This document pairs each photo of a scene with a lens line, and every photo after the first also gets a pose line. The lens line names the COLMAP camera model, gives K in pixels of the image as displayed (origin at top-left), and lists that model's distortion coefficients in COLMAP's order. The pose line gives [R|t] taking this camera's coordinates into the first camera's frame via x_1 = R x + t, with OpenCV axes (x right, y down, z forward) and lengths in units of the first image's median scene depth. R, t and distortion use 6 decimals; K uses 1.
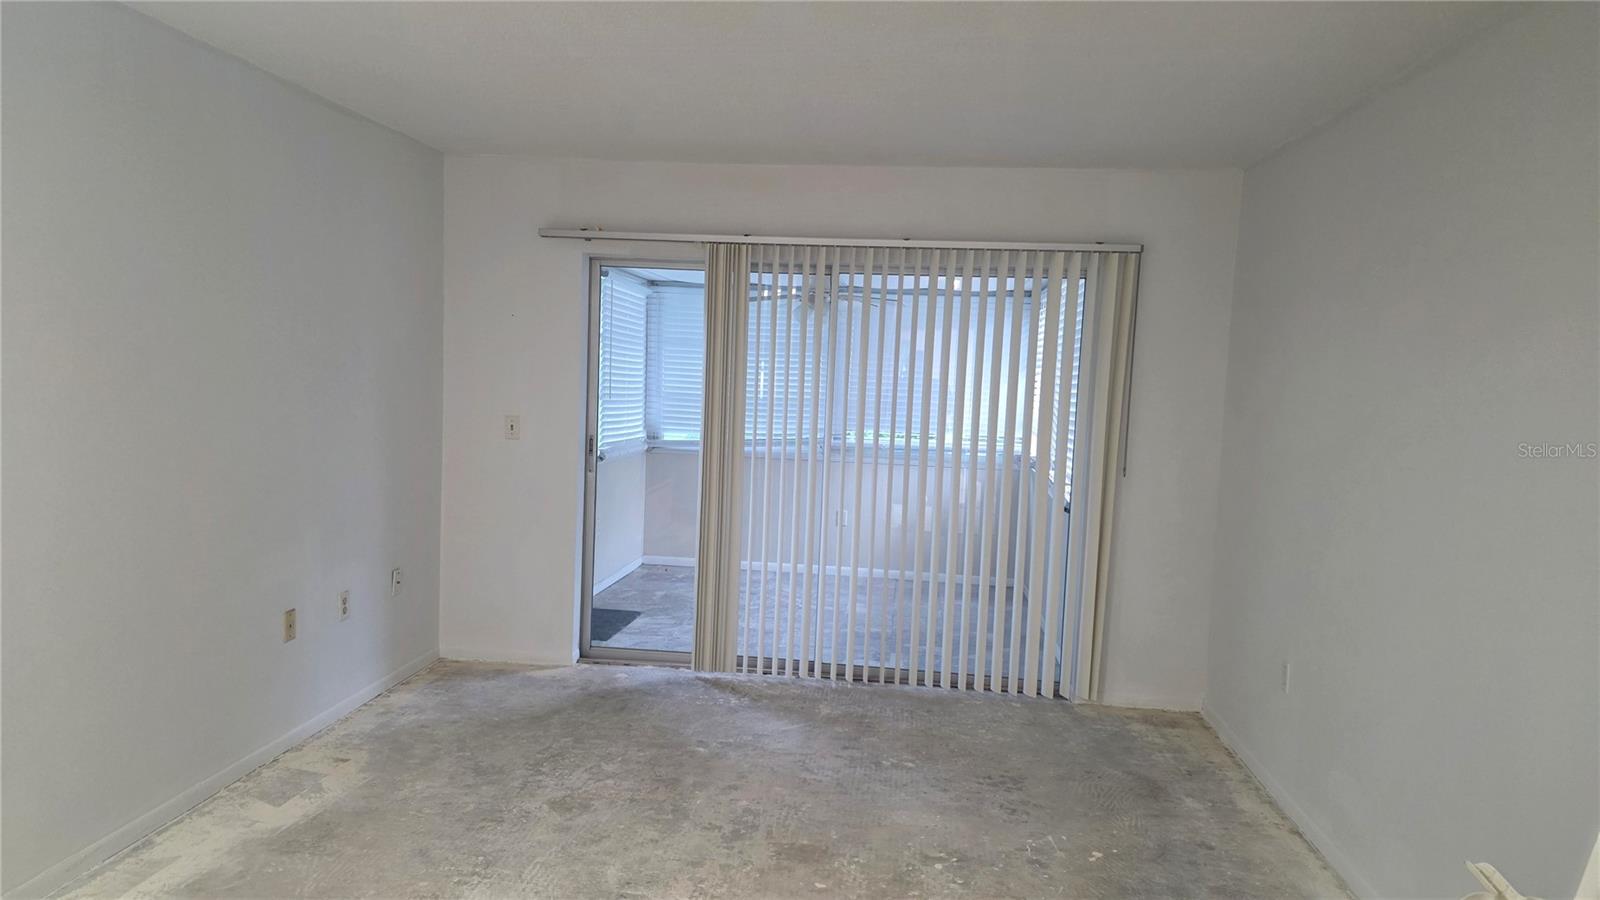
lens RADIAL K [[1040.2, 0, 803.3], [0, 1040.2, 447.3], [0, 0, 1]] dist [0.066991, -0.060869]
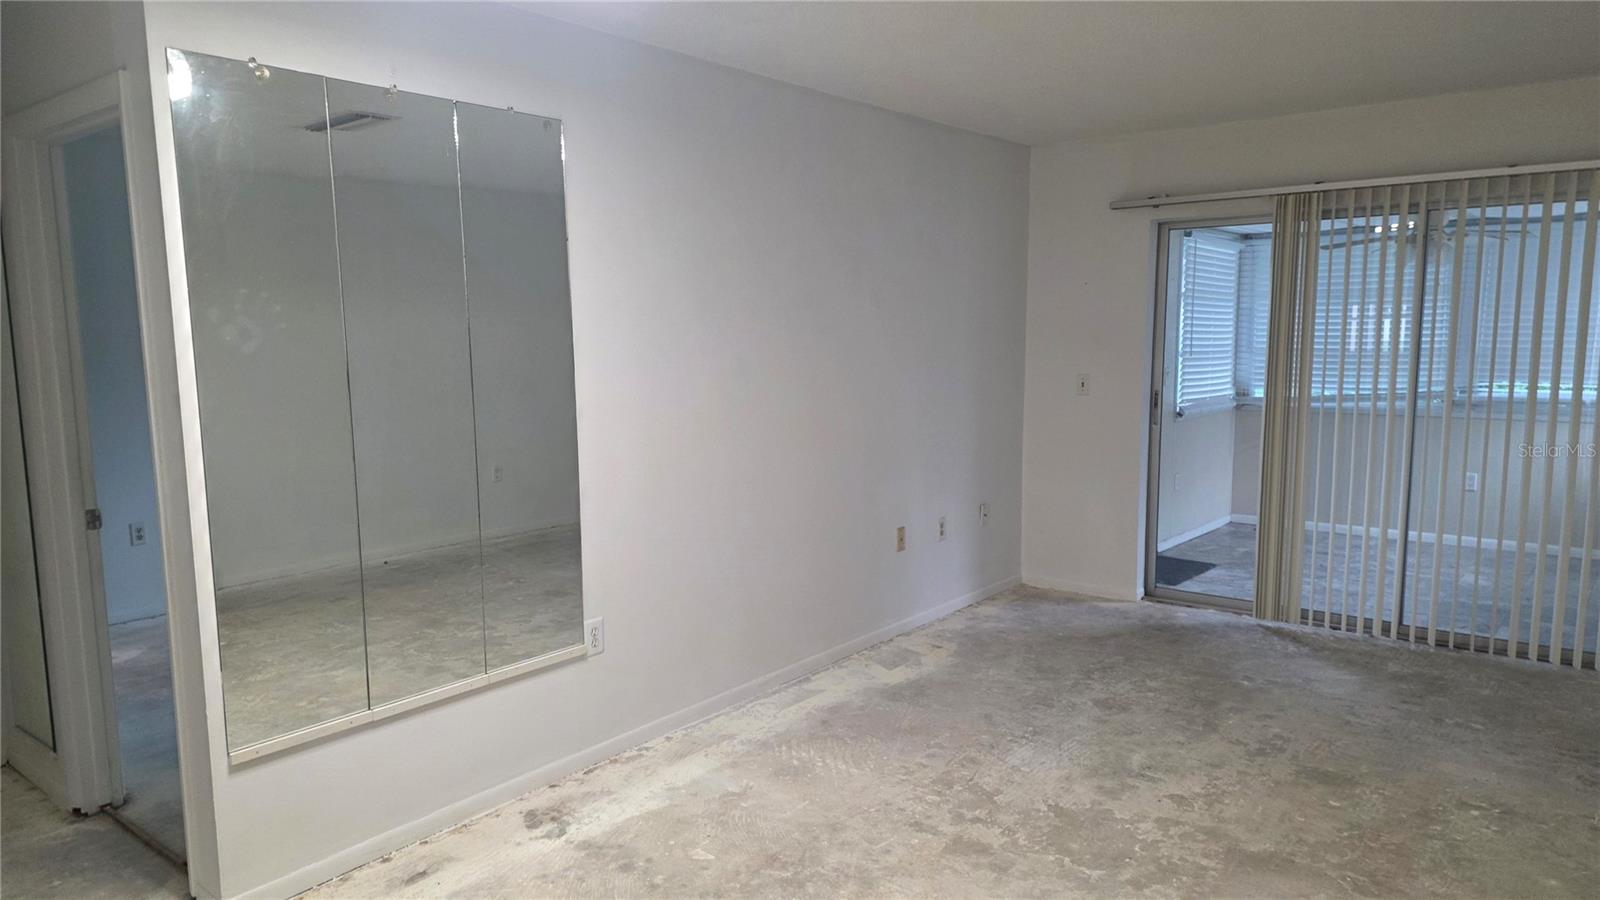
lens RADIAL K [[1040.2, 0, 803.3], [0, 1040.2, 447.3], [0, 0, 1]] dist [0.066991, -0.060869]
pose [[0.836488, 0.012898, -0.547834, 0.100591], [0.002985, 0.999601, 0.028091, 0.018964], [0.547977, -0.025133, 0.836116, -0.117737]]
